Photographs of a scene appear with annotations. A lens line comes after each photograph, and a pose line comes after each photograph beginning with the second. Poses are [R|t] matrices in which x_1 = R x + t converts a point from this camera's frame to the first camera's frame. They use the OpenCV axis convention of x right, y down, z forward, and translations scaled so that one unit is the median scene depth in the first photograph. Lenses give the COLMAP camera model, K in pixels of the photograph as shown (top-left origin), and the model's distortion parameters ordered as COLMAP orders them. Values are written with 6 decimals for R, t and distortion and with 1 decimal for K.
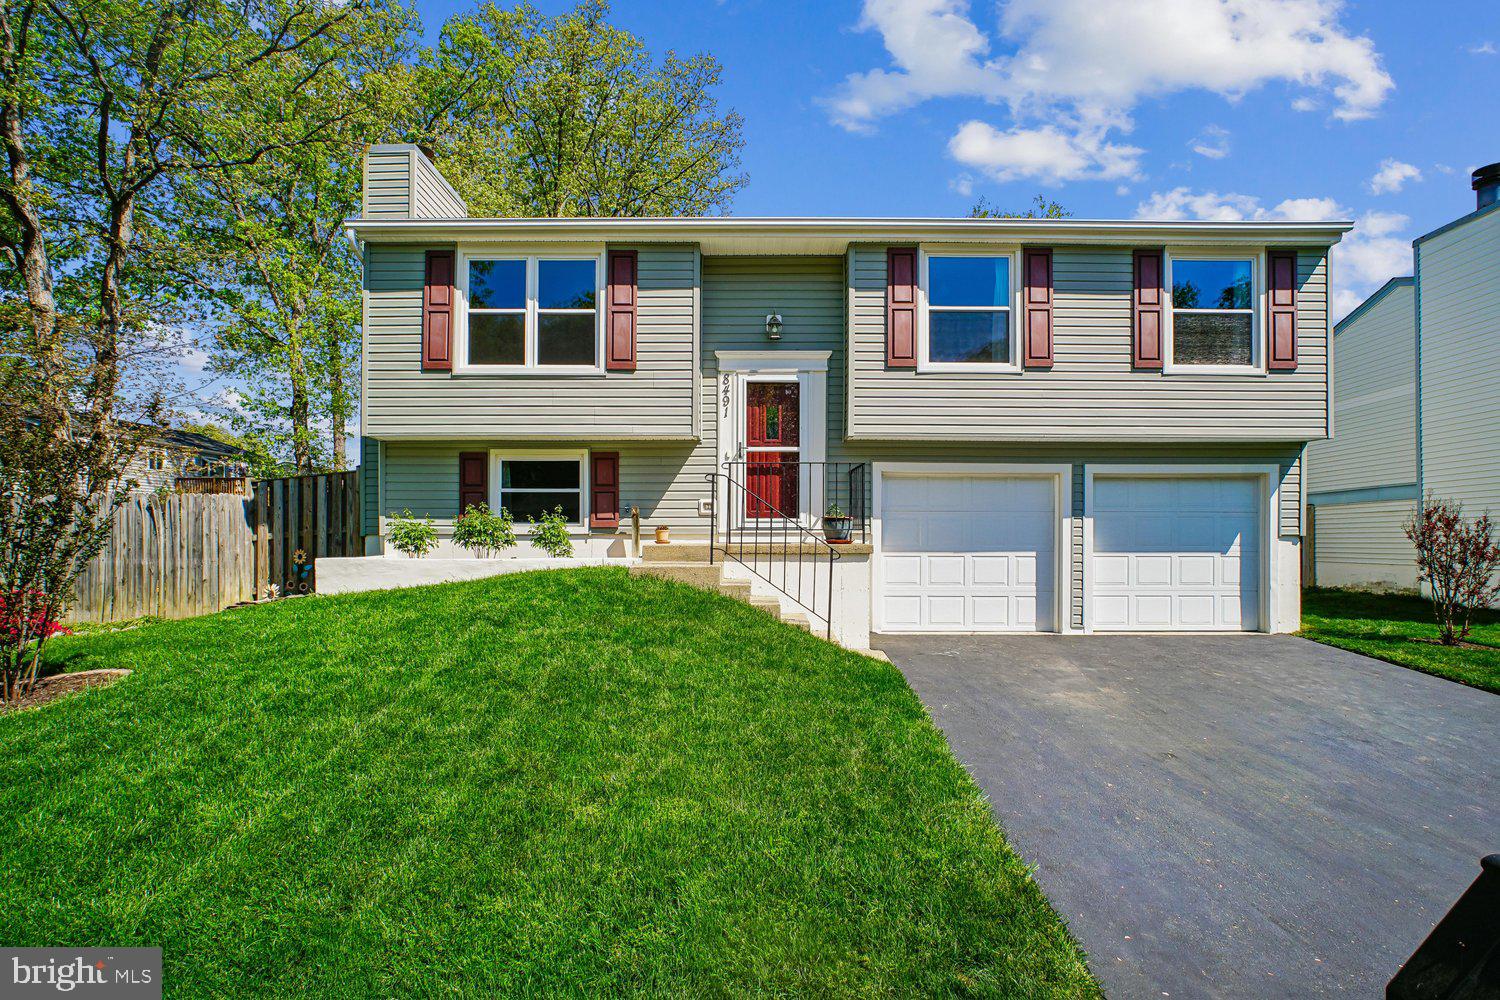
lens RADIAL K [[633.7, 0, 758.5], [0, 633.7, 538.3], [0, 0, 1]] dist [-0.035036, 0.016864]
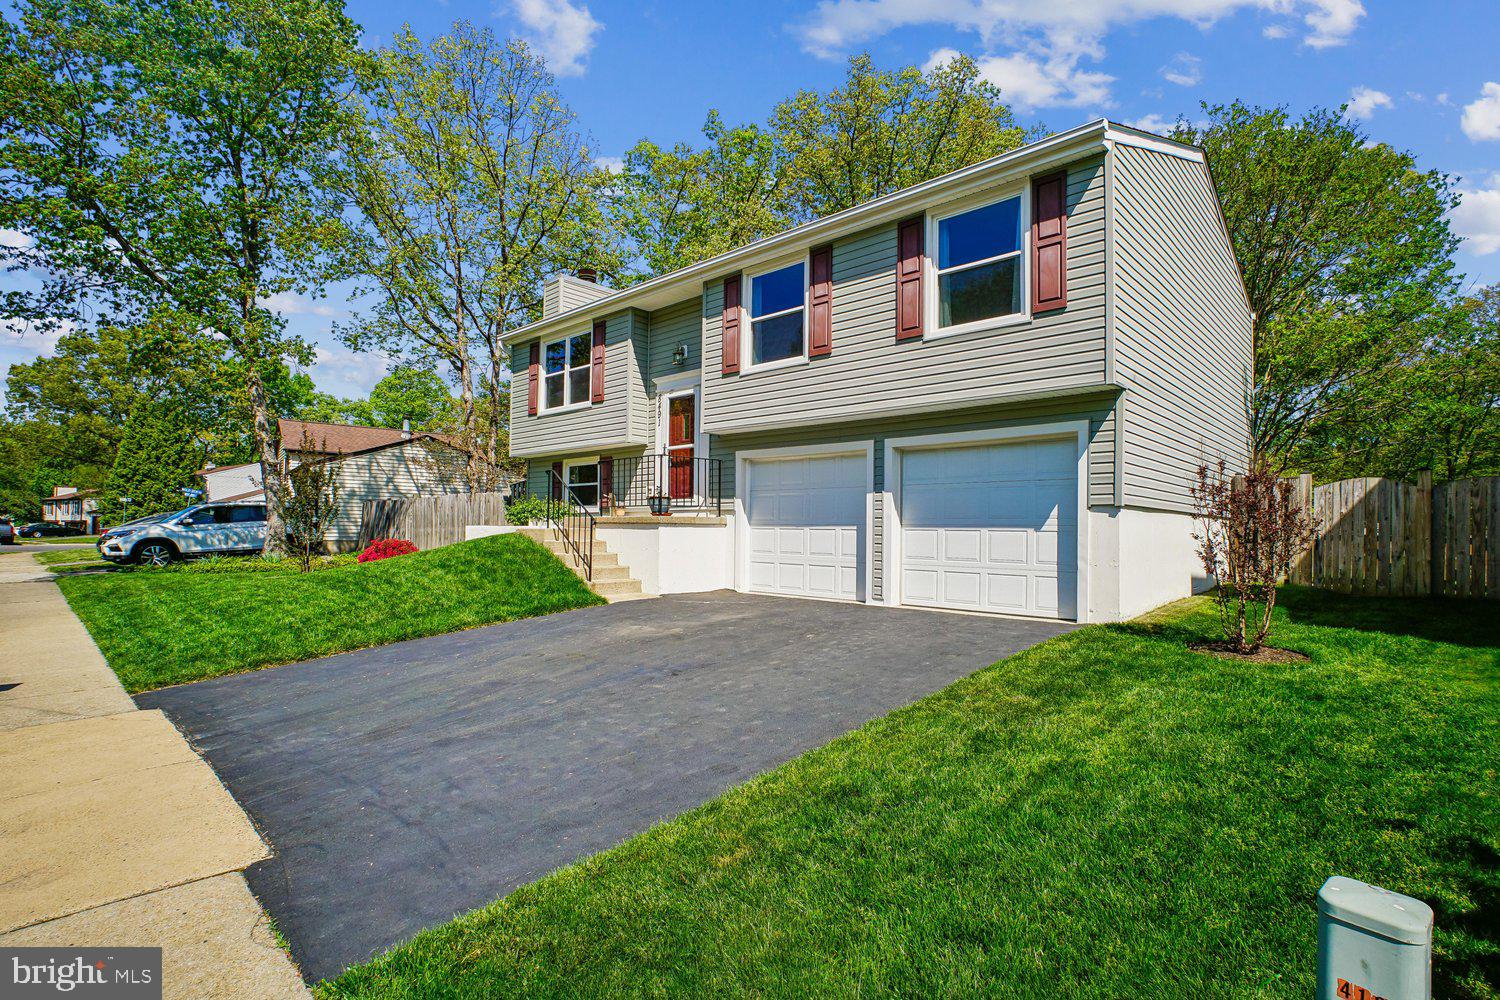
lens RADIAL K [[733.9, 0, 750.0], [0, 733.9, 500.0], [0, 0, 1]] dist [-0.042694, 0.025494]
pose [[0.721126, -0.020753, -0.692493, 1.178832], [0.010694, 0.999766, -0.018825, 0.000633], [0.692722, 0.006169, 0.721179, -0.002724]]
